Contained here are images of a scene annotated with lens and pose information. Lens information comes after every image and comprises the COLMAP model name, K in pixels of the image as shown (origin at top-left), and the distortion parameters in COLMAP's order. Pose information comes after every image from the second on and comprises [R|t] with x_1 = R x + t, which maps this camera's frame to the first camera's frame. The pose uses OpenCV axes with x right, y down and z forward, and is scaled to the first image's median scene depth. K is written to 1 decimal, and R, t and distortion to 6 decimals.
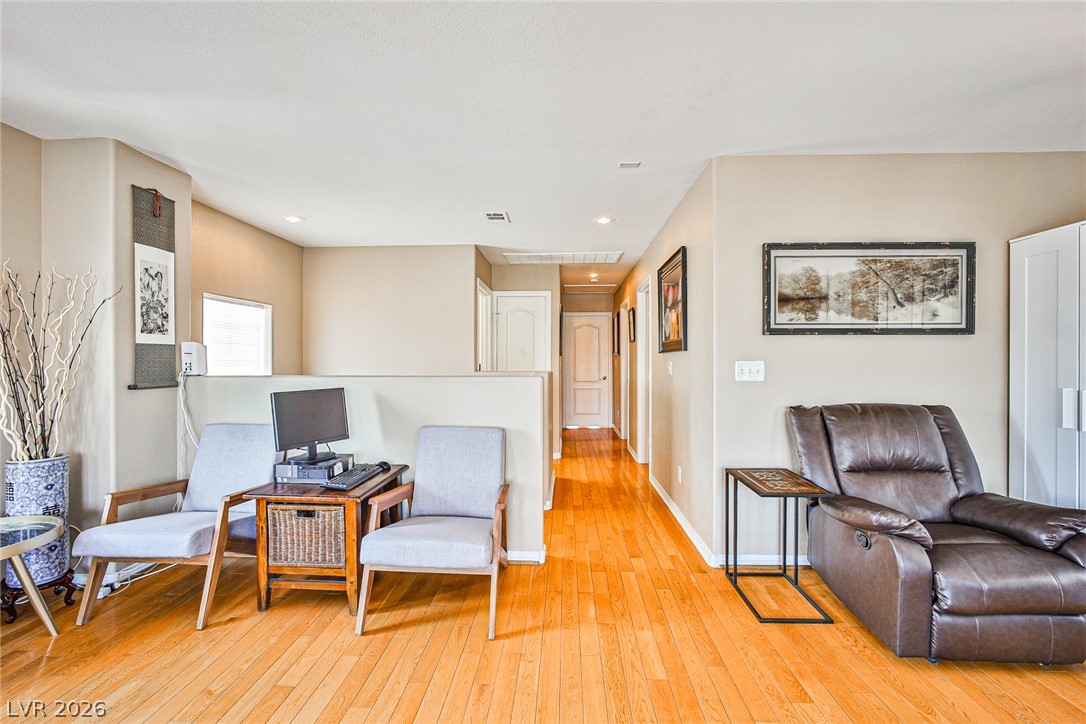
lens RADIAL K [[486.4, 0, 541.1], [0, 486.4, 360.1], [0, 0, 1]] dist [-0.038336, 0.015775]
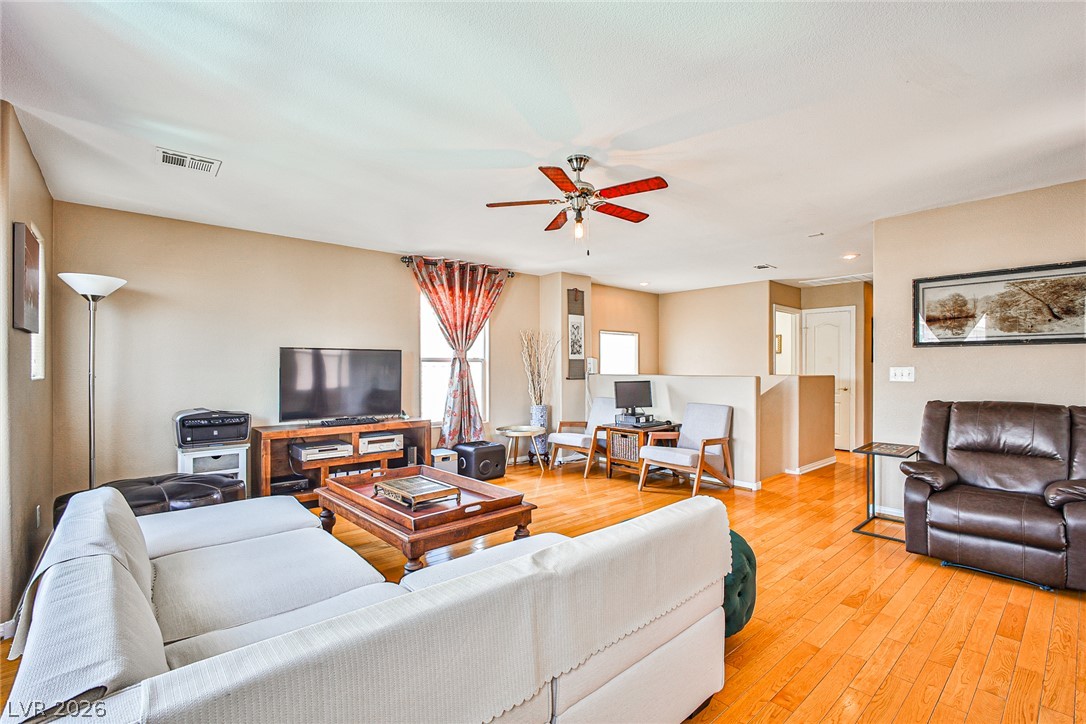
lens RADIAL K [[497.6, 0, 547.7], [0, 497.6, 360.8], [0, 0, 1]] dist [-0.029762, 0.016388]
pose [[0.697379, -0.008084, -0.716657, 0.743283], [-0.000849, 0.999926, -0.012105, 0.002318], [0.716702, 0.009050, 0.697320, -0.693448]]
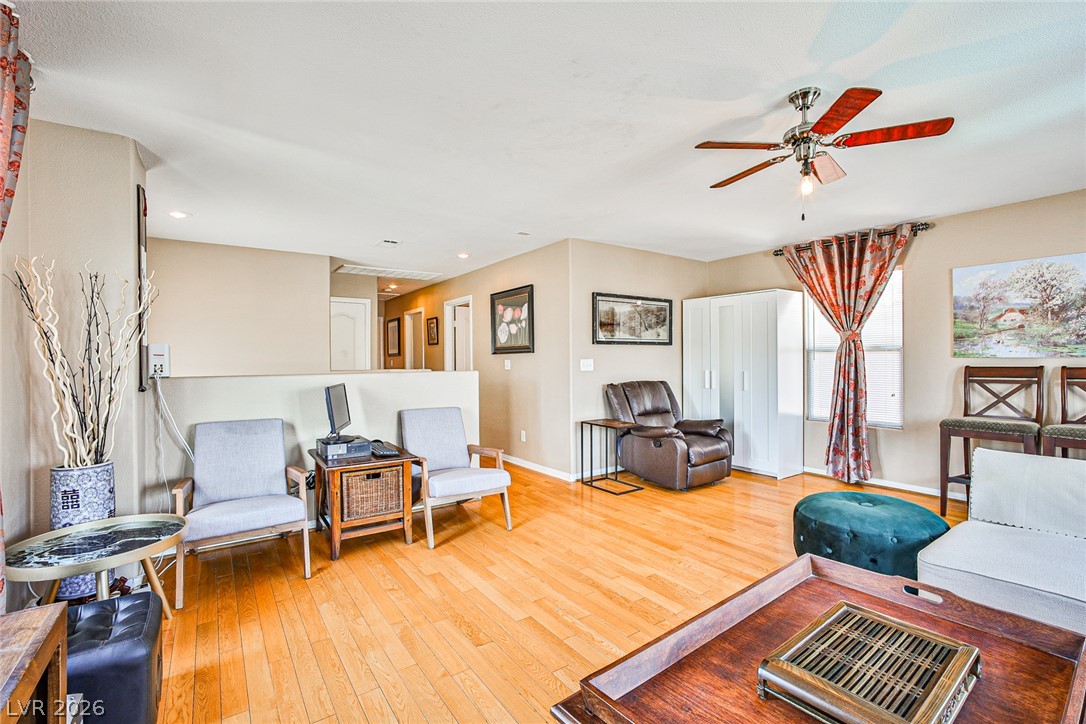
lens RADIAL K [[486.4, 0, 541.1], [0, 486.4, 360.1], [0, 0, 1]] dist [-0.038336, 0.015775]
pose [[0.790455, -0.006978, 0.612480, -0.779583], [0.006772, 0.999974, 0.002653, -0.000913], [-0.612483, 0.002051, 0.790481, -0.280709]]
